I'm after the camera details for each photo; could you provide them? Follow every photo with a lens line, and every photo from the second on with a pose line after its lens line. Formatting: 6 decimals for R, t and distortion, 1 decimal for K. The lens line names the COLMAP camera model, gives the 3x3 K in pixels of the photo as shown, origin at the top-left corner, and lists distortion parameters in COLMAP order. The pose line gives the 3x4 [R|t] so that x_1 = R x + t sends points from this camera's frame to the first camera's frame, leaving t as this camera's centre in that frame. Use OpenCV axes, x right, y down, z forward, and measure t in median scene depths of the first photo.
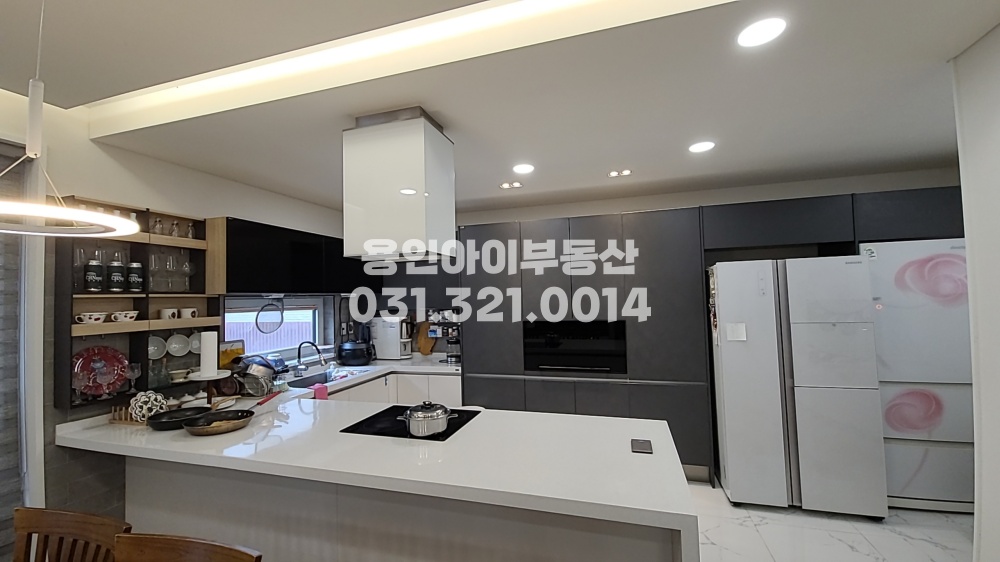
lens RADIAL K [[405.0, 0, 502.4], [0, 405.0, 281.9], [0, 0, 1]] dist [0.007168, -0.006702]
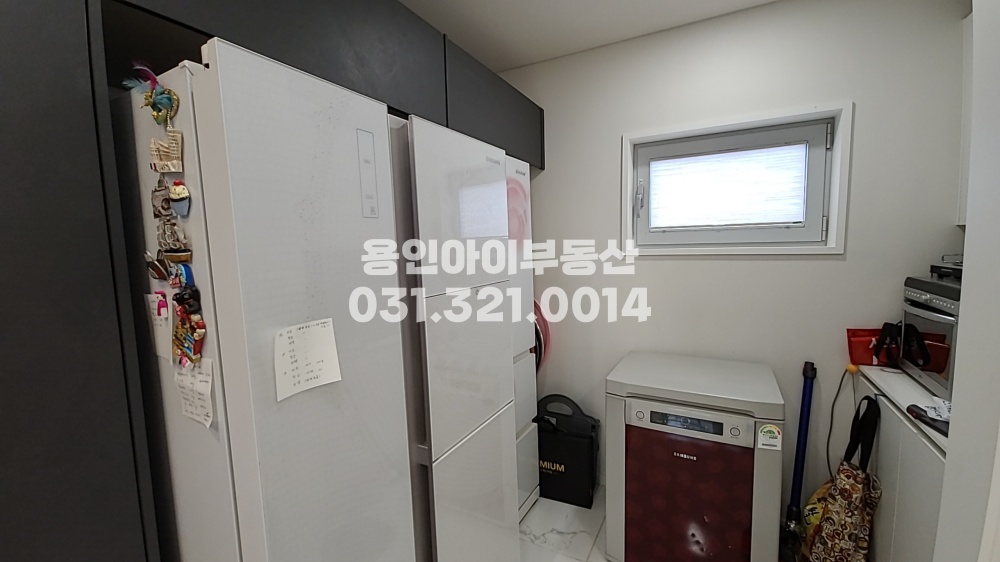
lens RADIAL K [[405.0, 0, 497.3], [0, 405.0, 283.0], [0, 0, 1]] dist [0.007168, -0.006702]
pose [[0.207893, -0.076816, 0.975131, 0.337763], [-0.017654, 0.996455, 0.082260, 0.050702], [-0.977992, -0.034316, 0.205799, 0.787901]]
